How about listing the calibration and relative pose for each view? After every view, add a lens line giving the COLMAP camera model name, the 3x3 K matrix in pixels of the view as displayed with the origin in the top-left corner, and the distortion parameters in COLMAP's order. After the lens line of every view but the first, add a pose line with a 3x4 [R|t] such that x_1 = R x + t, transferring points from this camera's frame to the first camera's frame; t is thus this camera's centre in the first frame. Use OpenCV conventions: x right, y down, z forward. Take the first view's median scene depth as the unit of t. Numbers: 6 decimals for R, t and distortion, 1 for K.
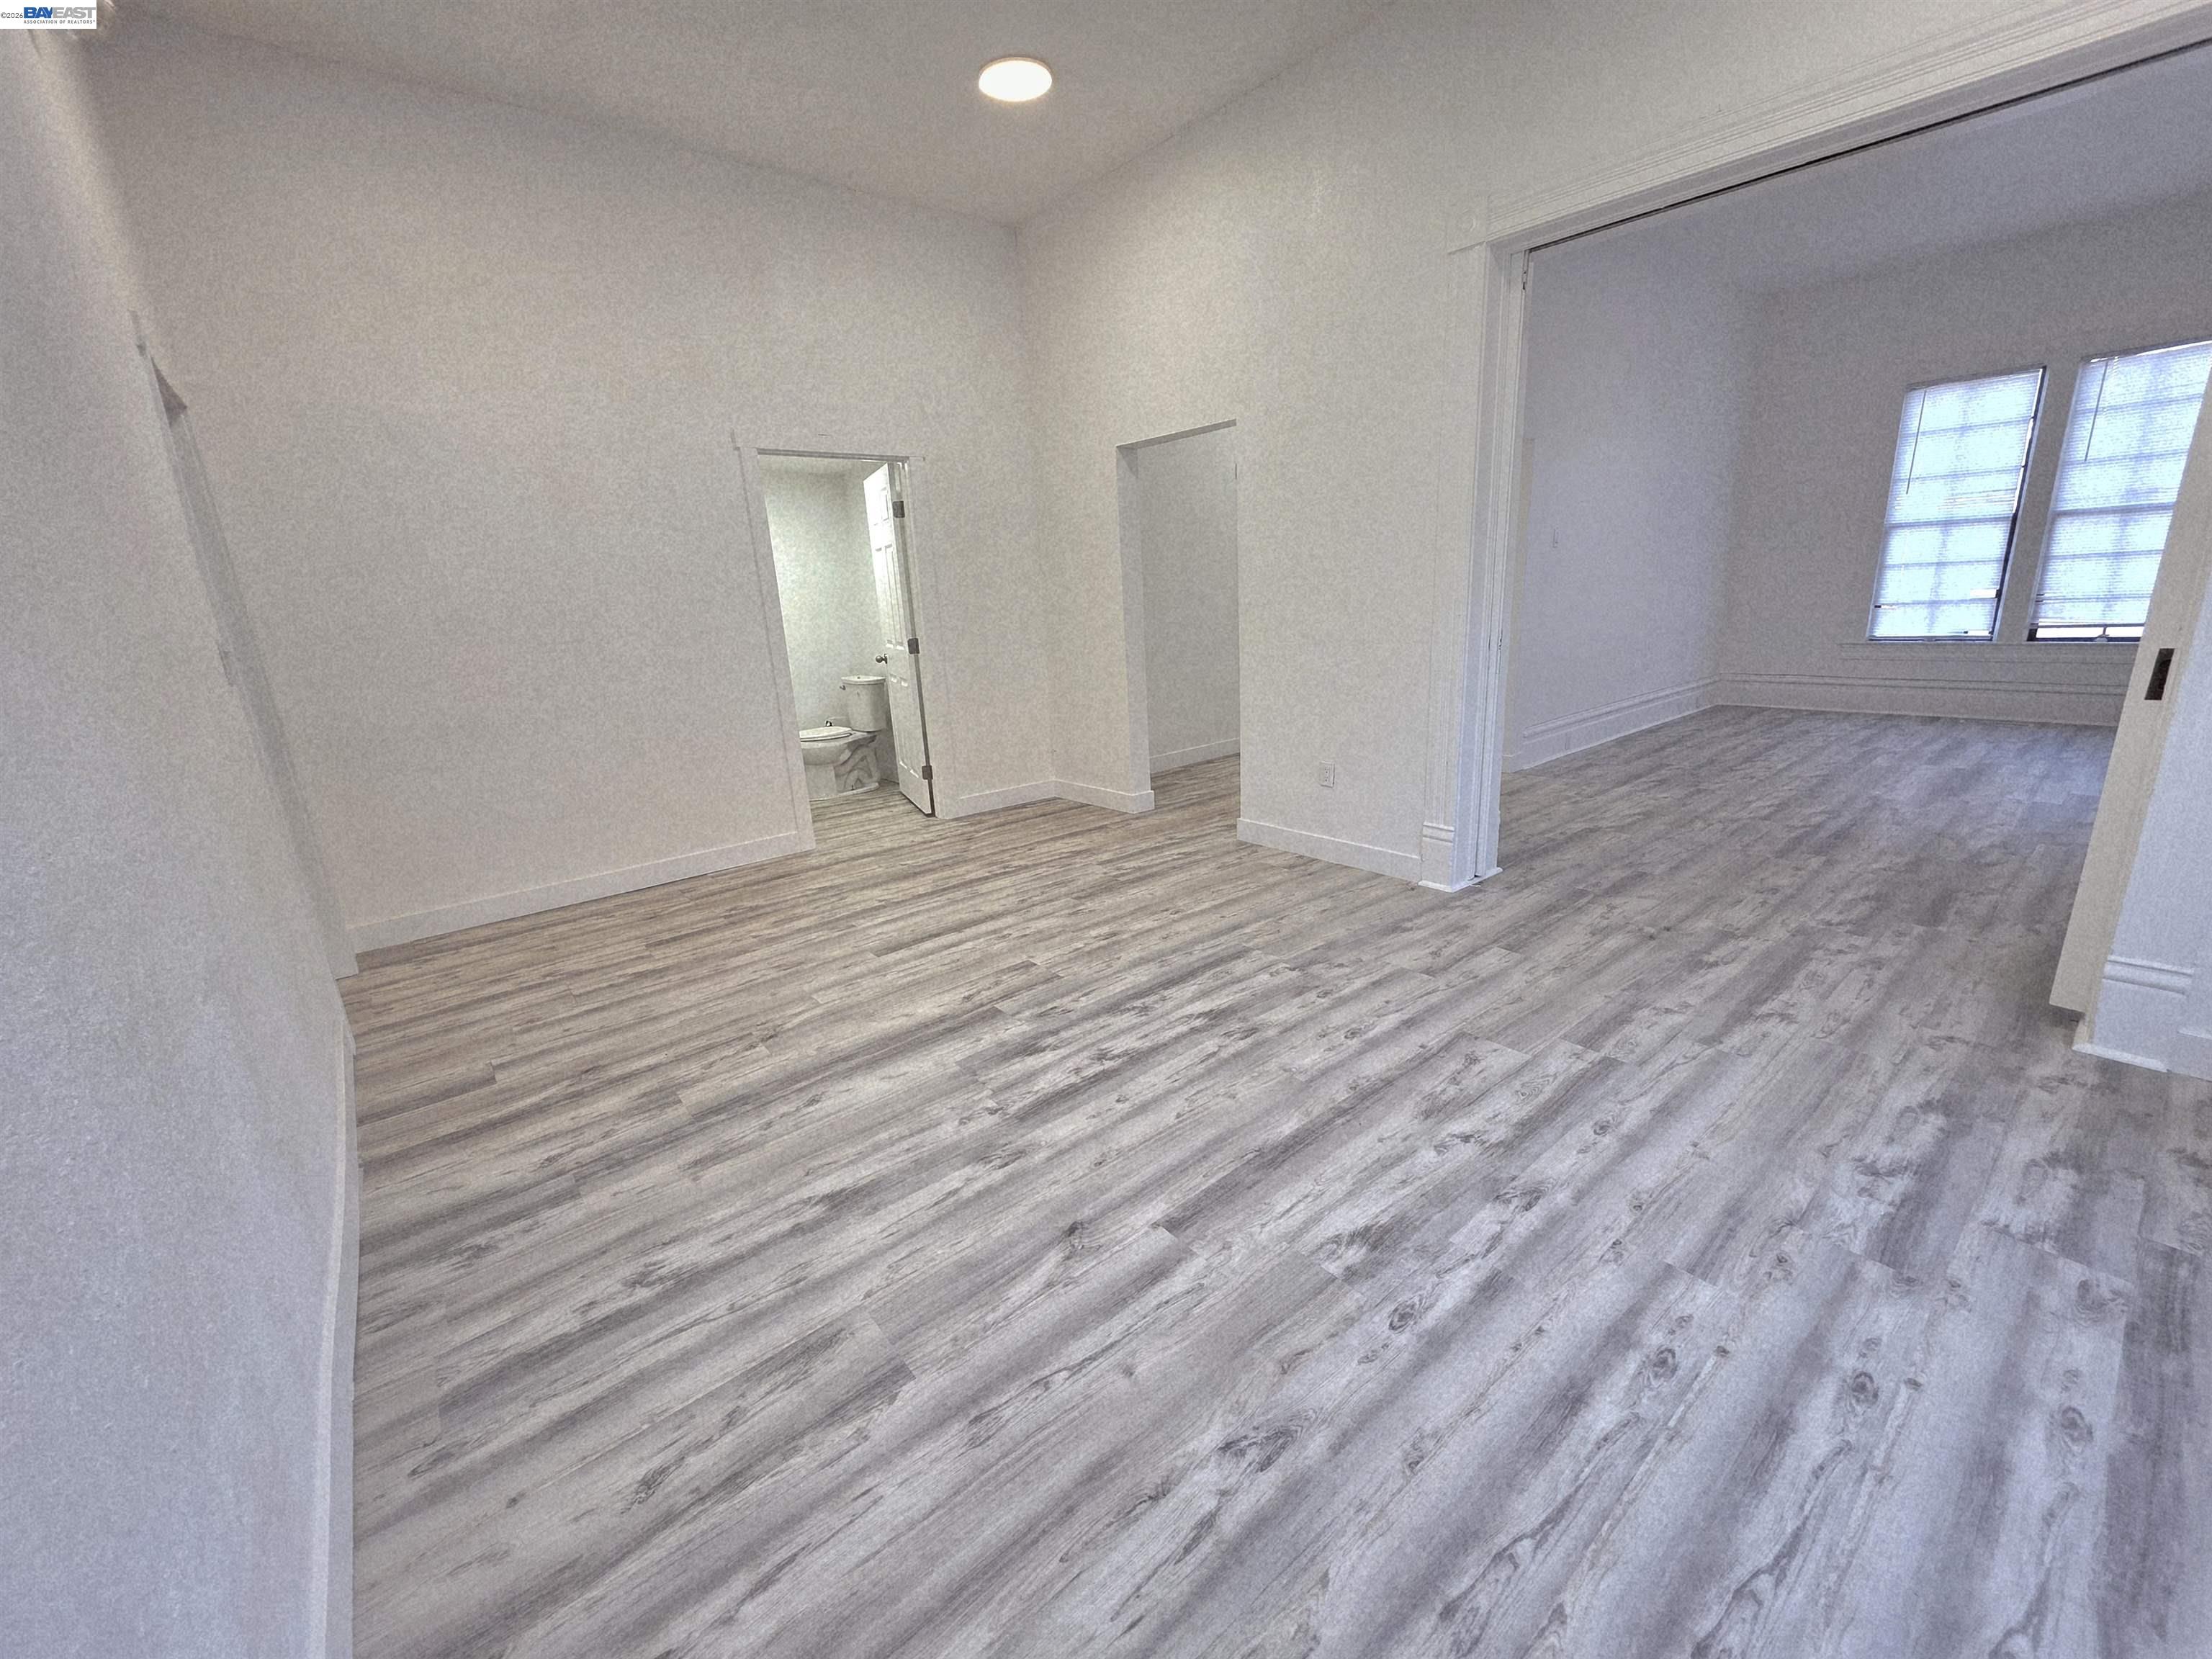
lens RADIAL K [[885.2, 0, 1109.1], [0, 885.2, 829.6], [0, 0, 1]] dist [0.003820, 0.000669]
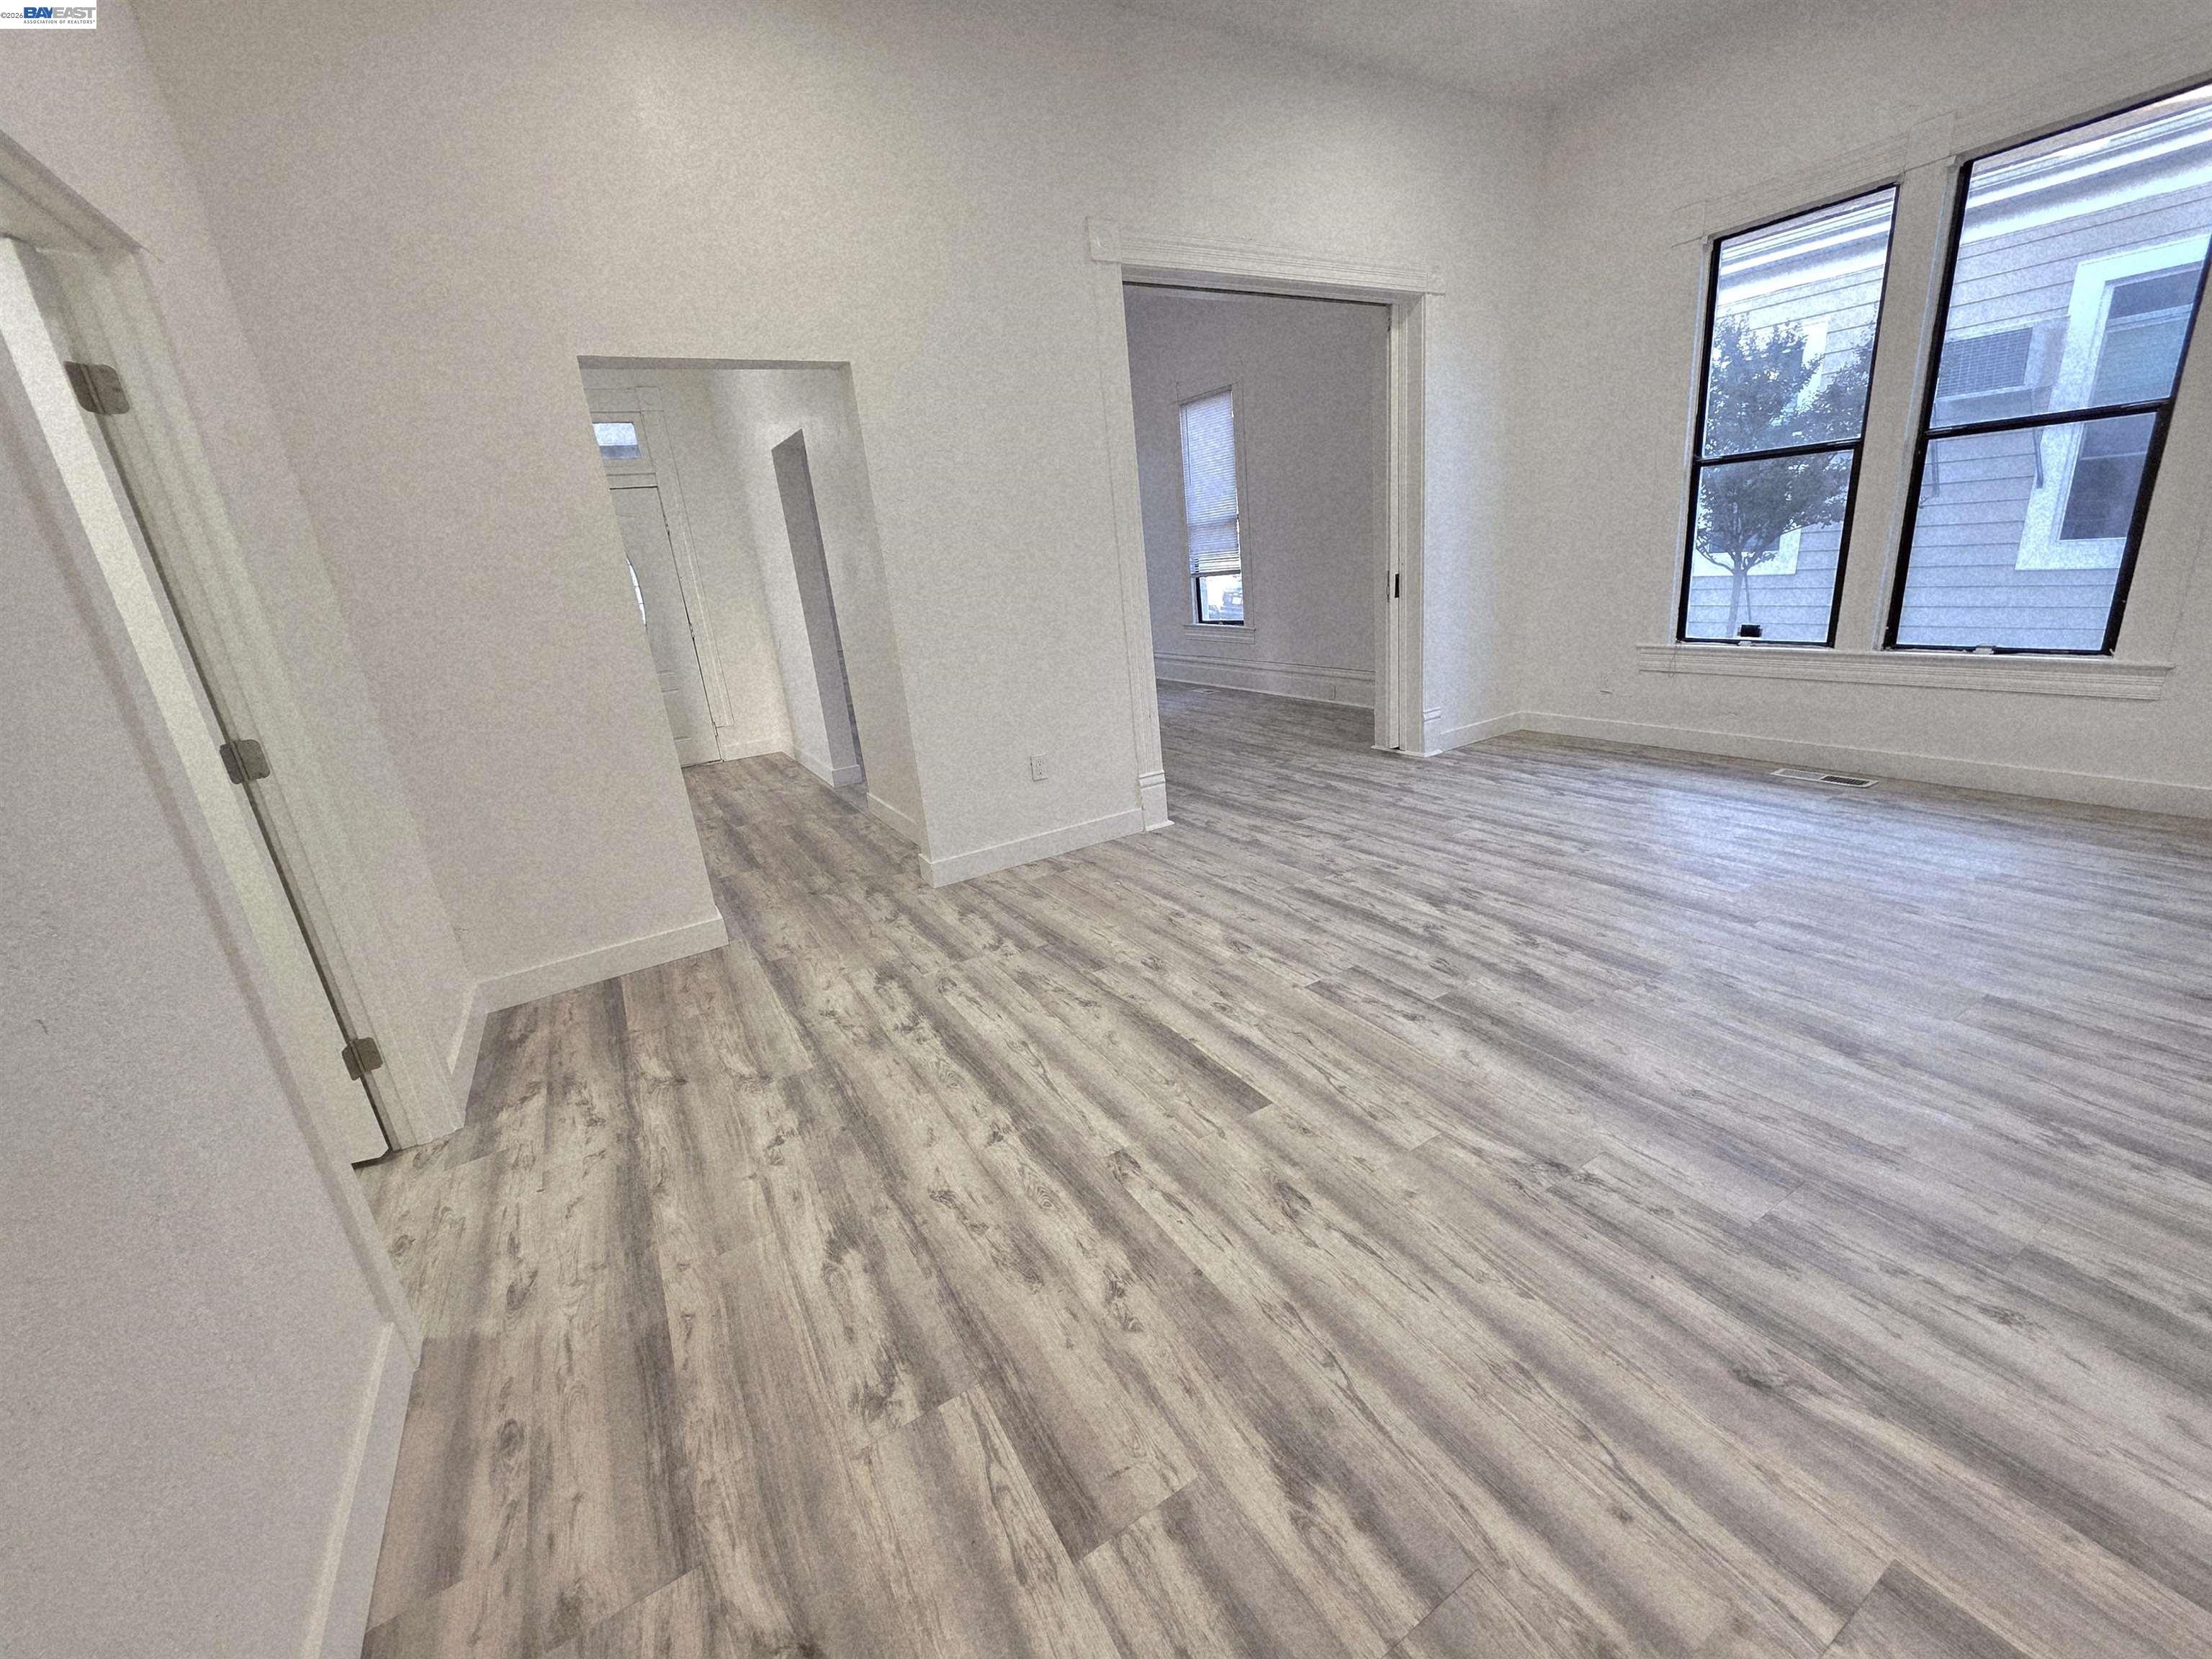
lens RADIAL K [[885.2, 0, 1109.7], [0, 885.2, 826.0], [0, 0, 1]] dist [0.003820, 0.000669]
pose [[0.156740, -0.259246, 0.953008, -0.889844], [0.338984, 0.920439, 0.194634, -0.218944], [-0.927643, 0.292548, 0.232150, 0.952698]]
